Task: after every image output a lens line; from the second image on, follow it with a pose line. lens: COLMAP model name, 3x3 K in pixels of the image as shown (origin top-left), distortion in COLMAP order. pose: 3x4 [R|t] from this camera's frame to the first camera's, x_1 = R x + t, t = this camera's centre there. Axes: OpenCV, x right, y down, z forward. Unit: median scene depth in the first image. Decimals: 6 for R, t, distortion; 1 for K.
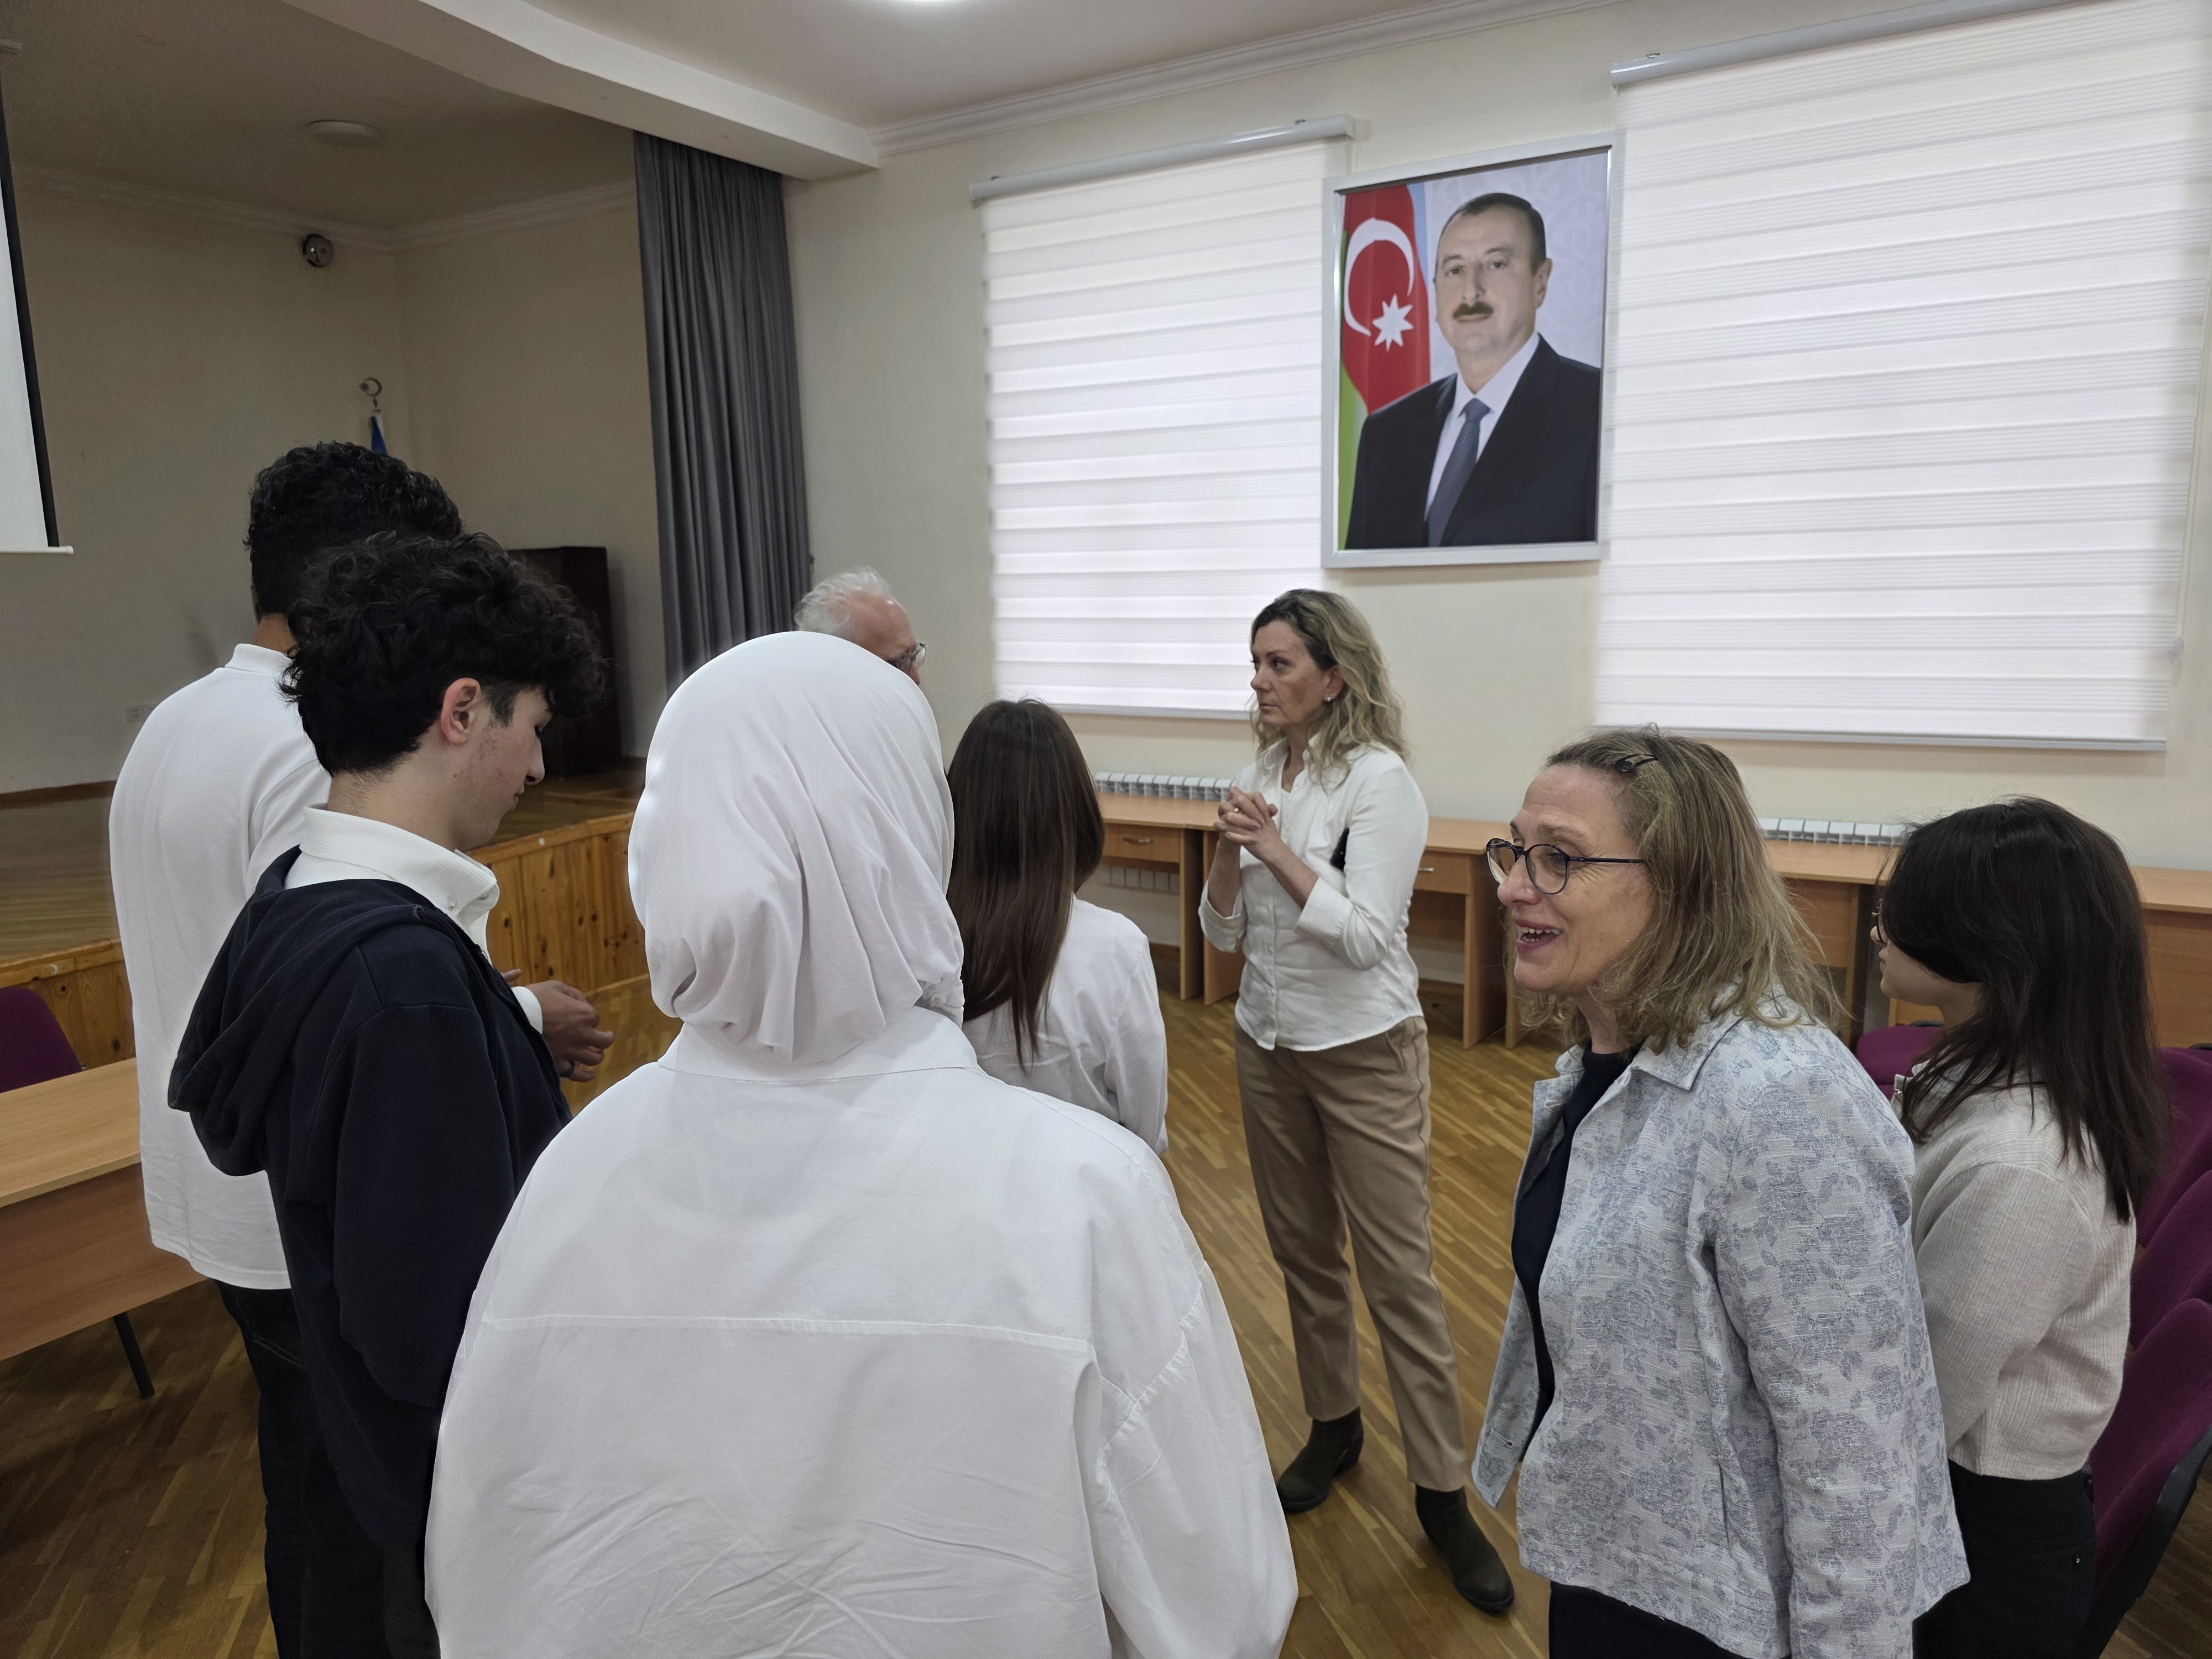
lens RADIAL K [[1496.1, 0, 1106.0], [0, 1496.1, 829.5], [0, 0, 1]] dist [0.005141, 0.001350]
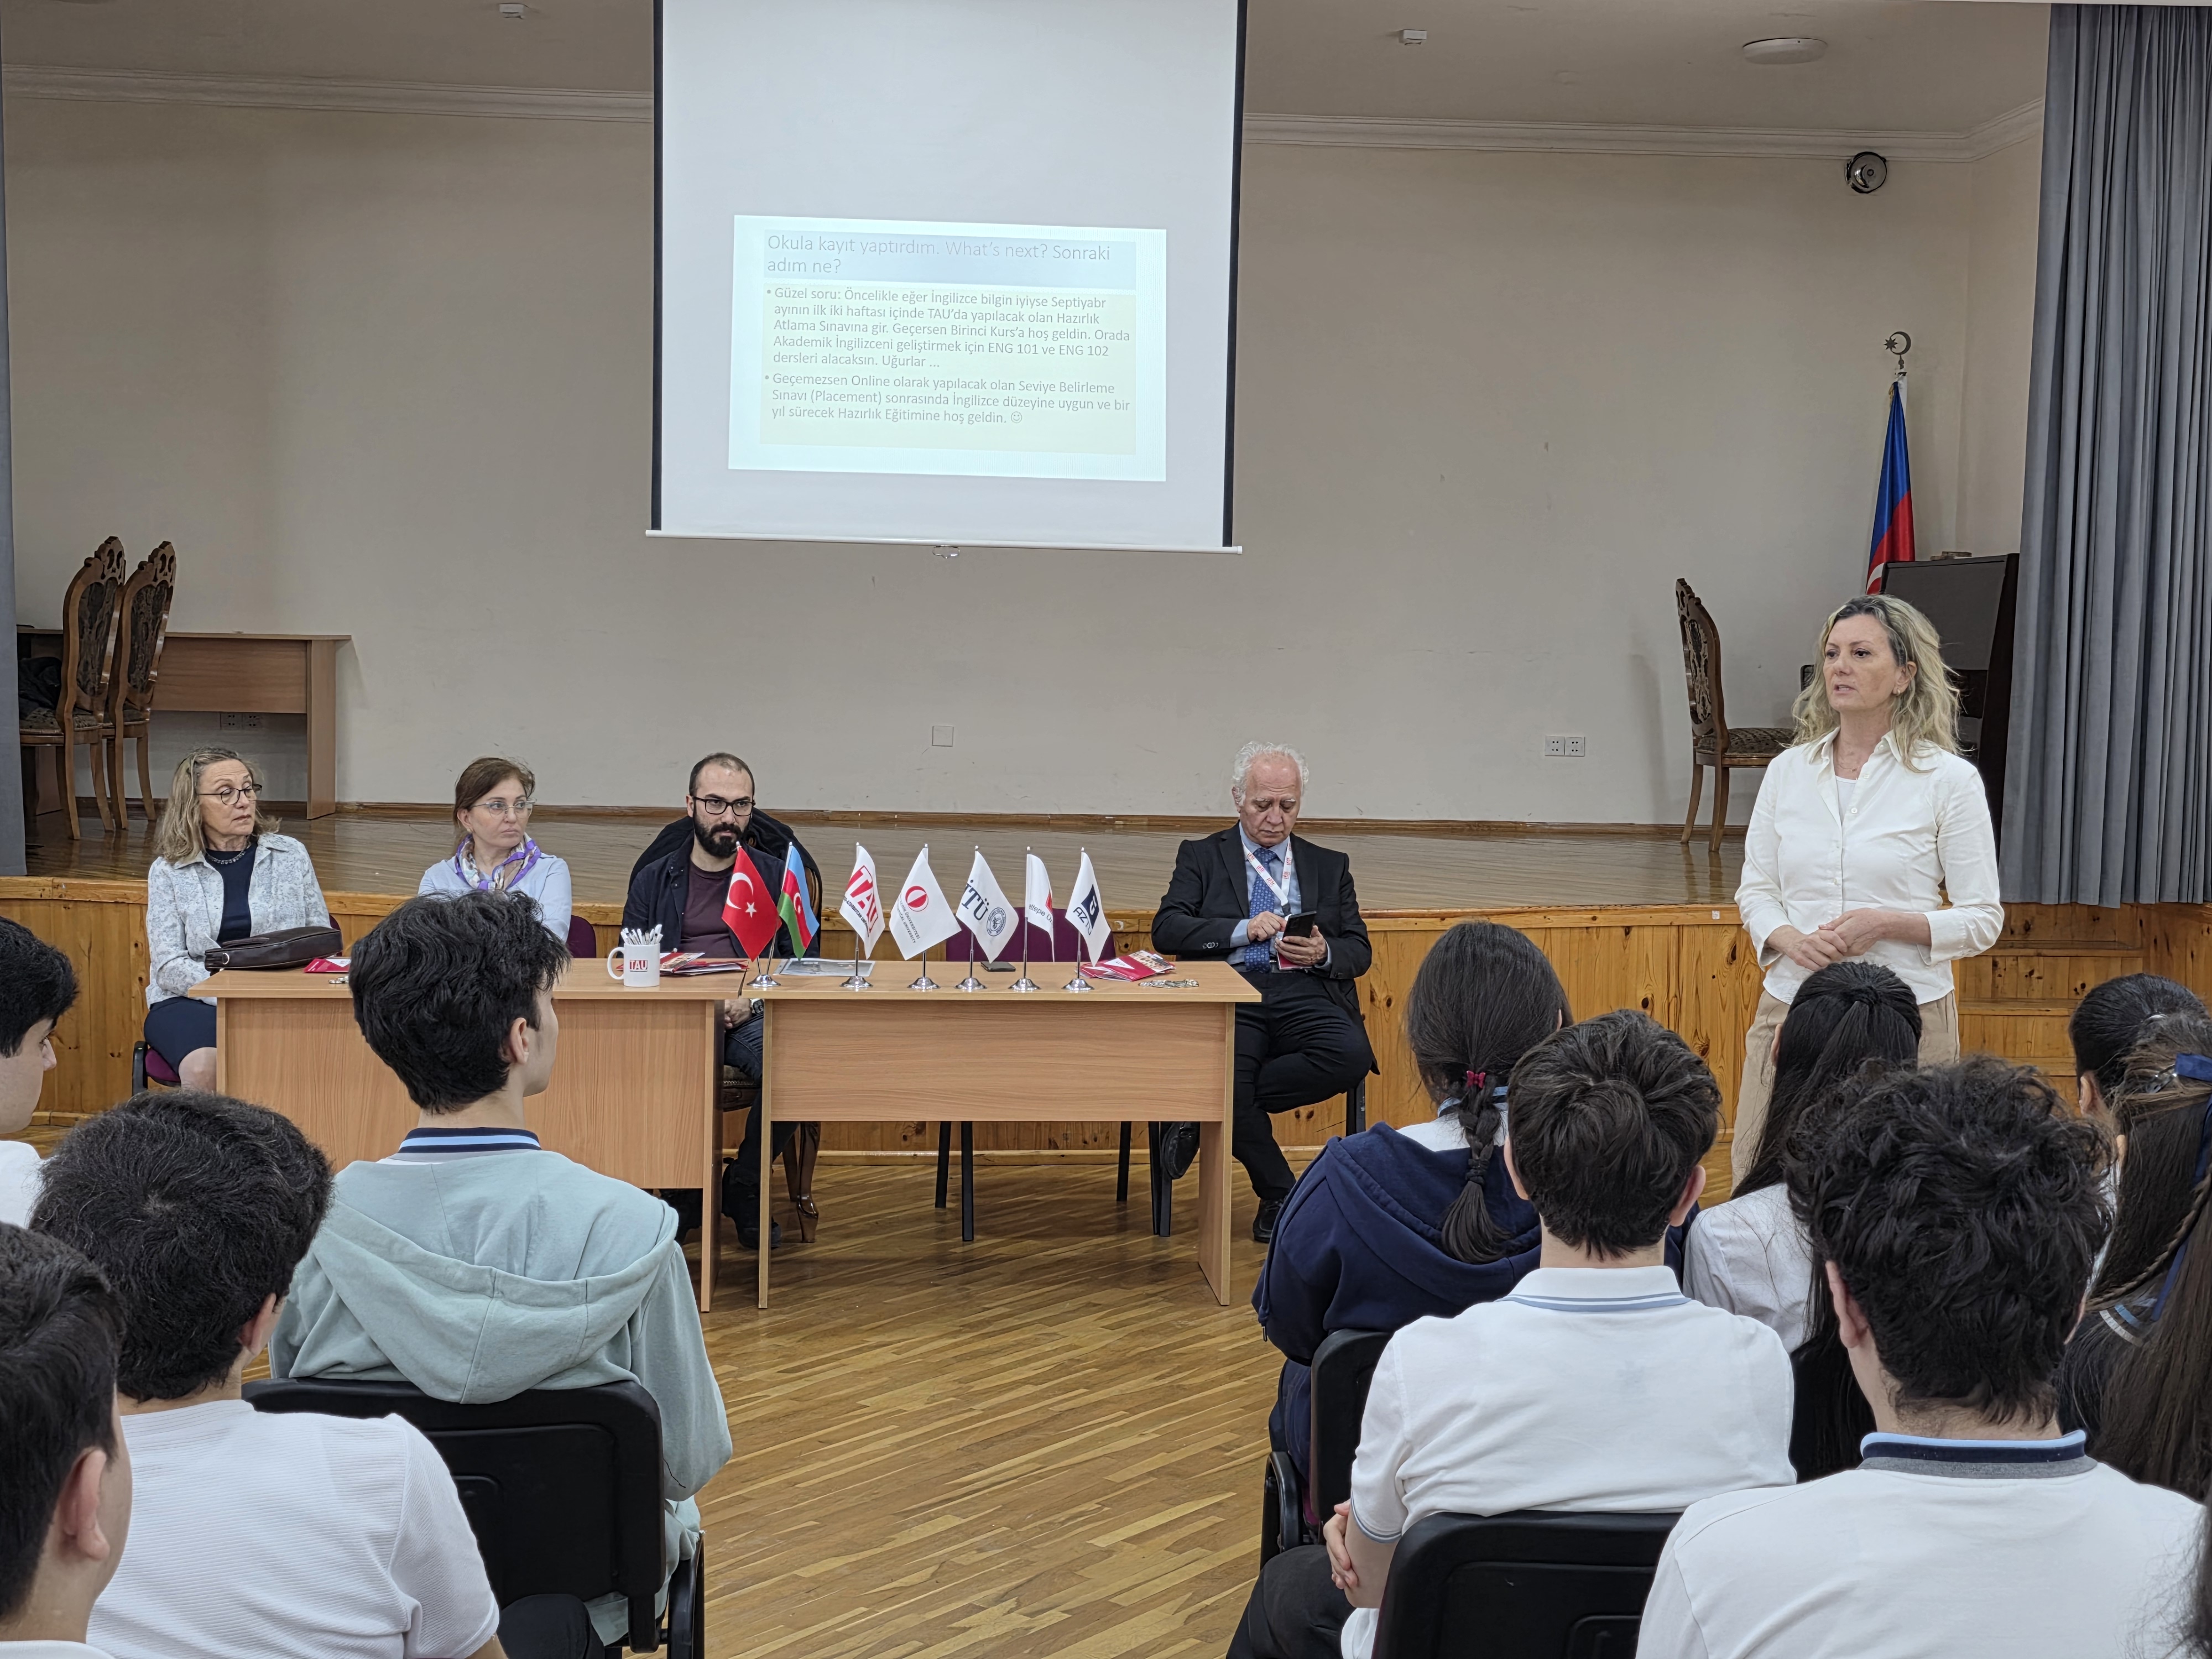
lens RADIAL K [[2732.3, 0, 1106.0], [0, 2732.3, 829.5], [0, 0, 1]] dist [0.178694, -0.520299]
pose [[0.572788, 0.090500, -0.814692, 0.634190], [-0.165773, 0.986139, -0.007005, 0.027338], [0.802766, 0.139066, 0.579851, -0.122341]]
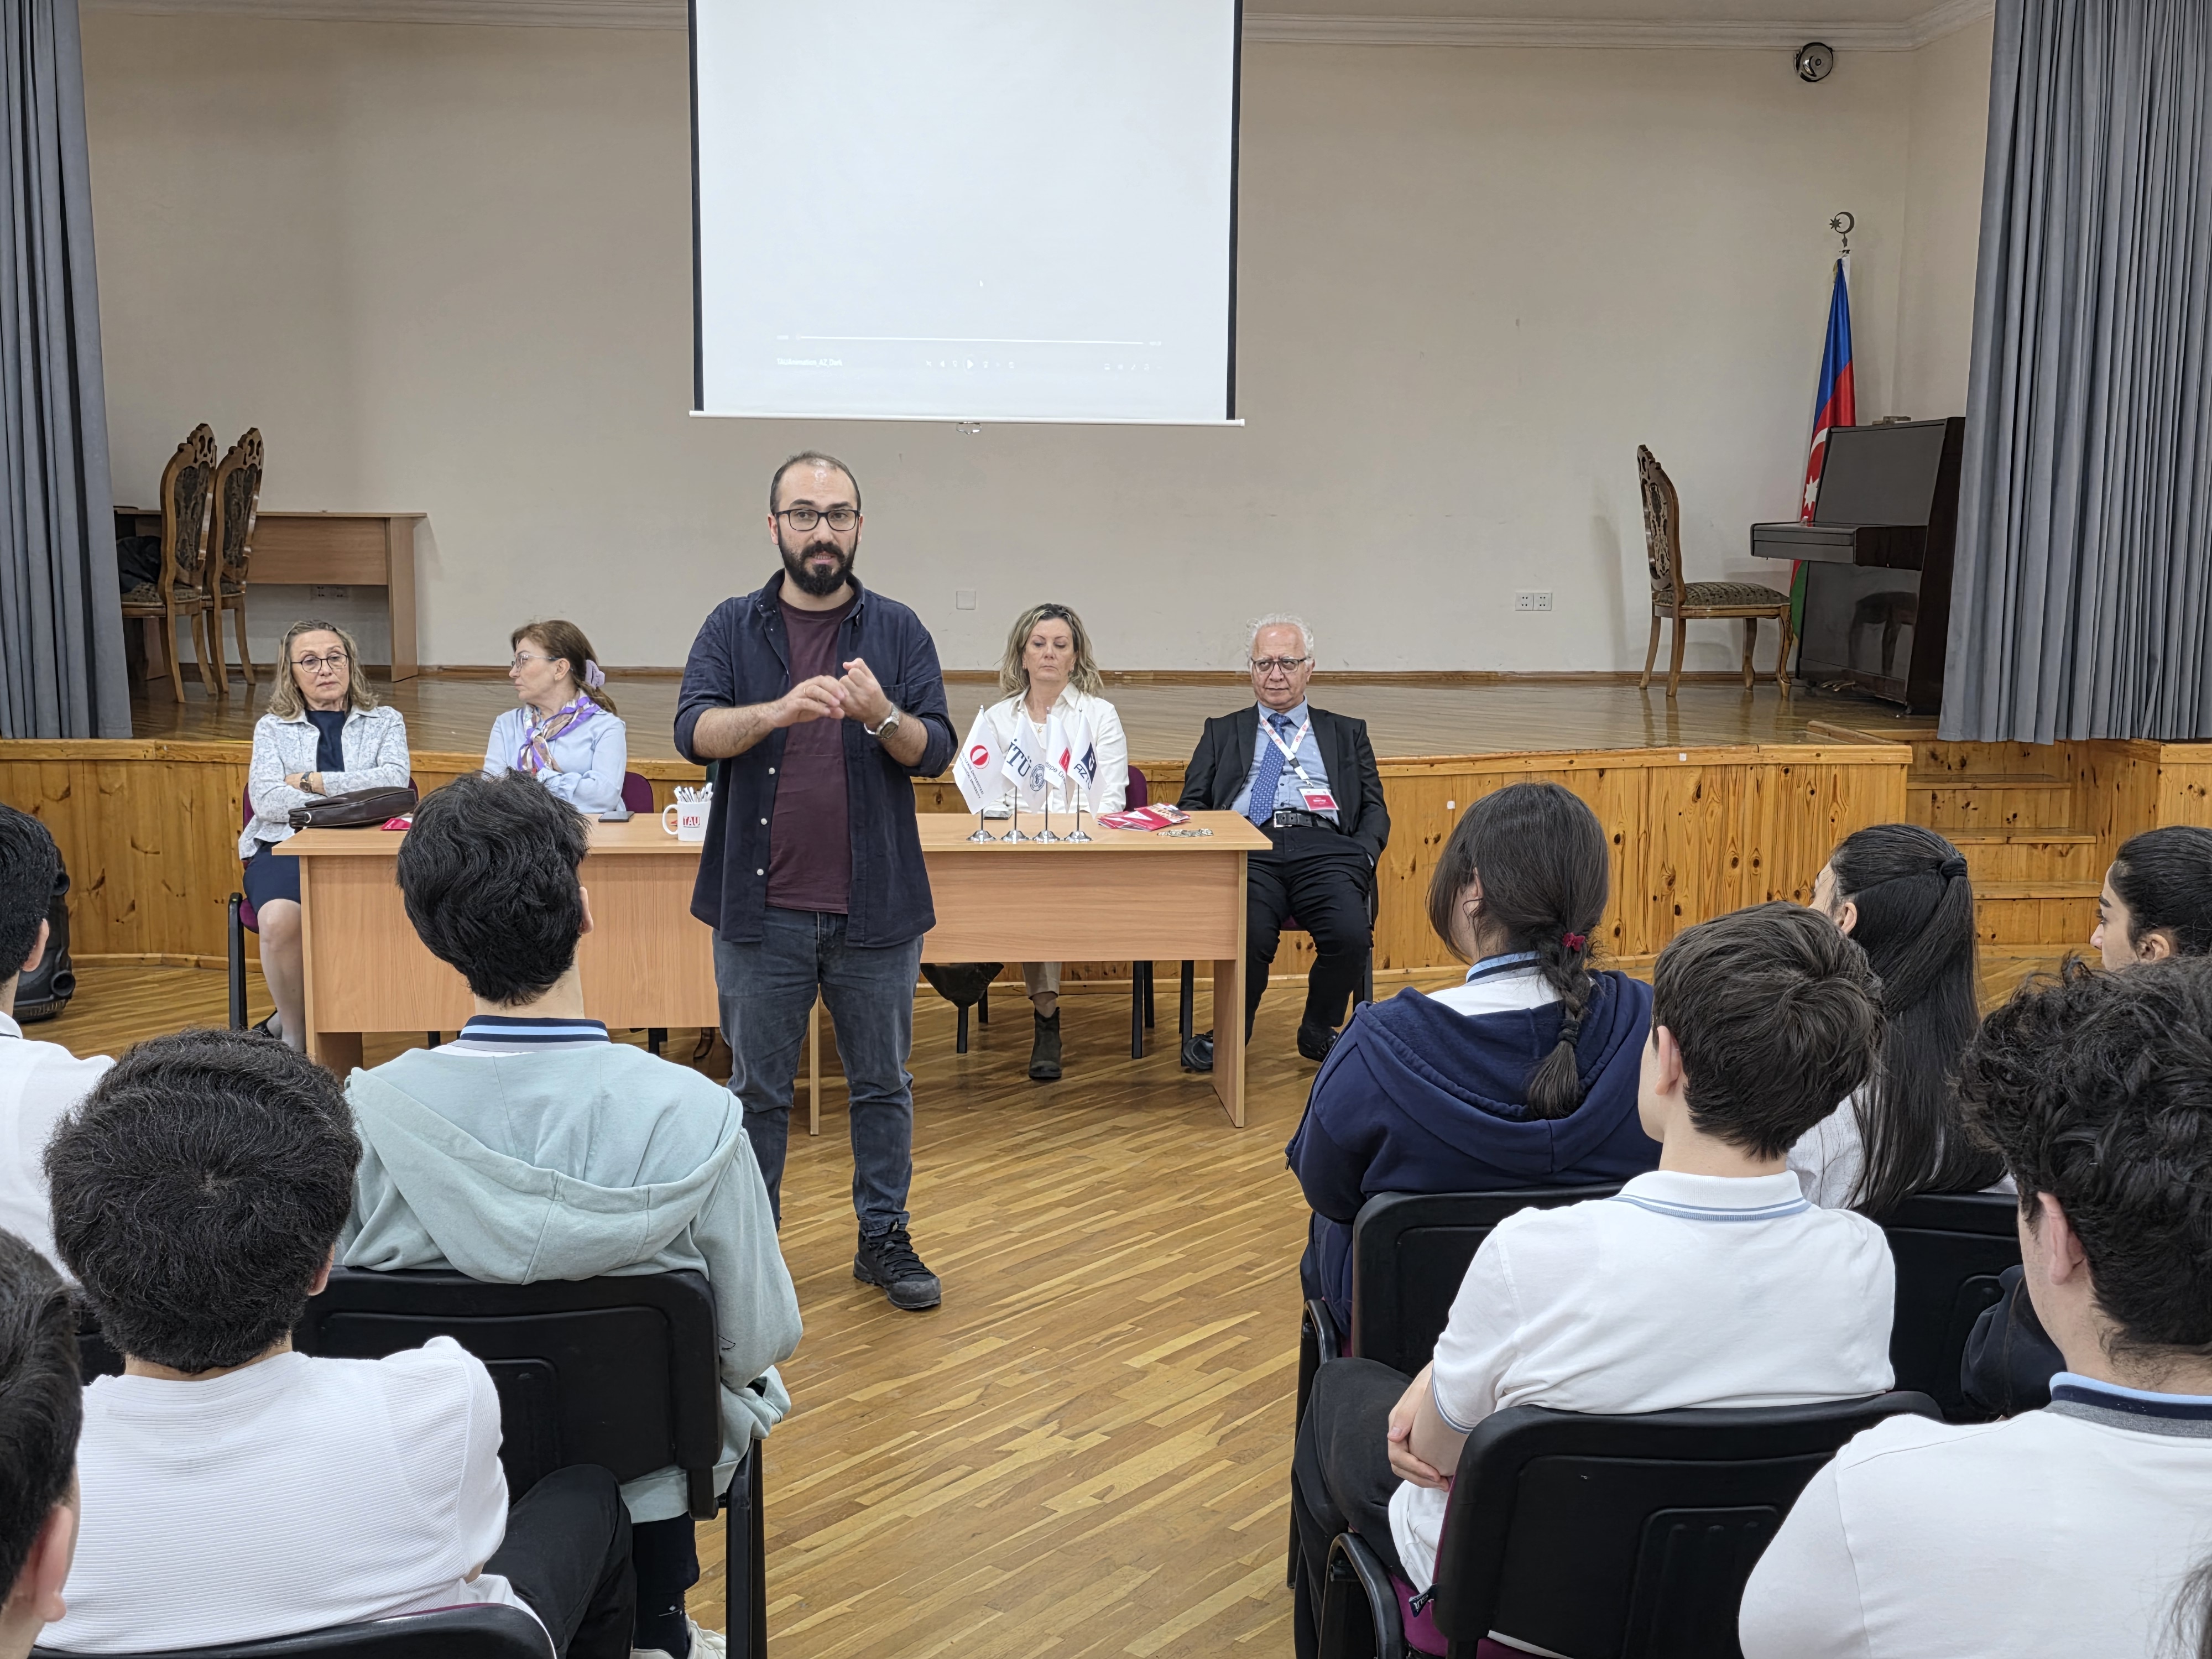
lens RADIAL K [[2383.7, 0, 1088.9], [0, 2383.7, 851.2], [0, 0, 1]] dist [0.139833, -0.335674]
pose [[0.568330, 0.143098, -0.810261, 0.567349], [-0.154050, 0.985853, 0.066055, 0.022948], [0.808251, 0.087280, 0.582334, -0.086514]]
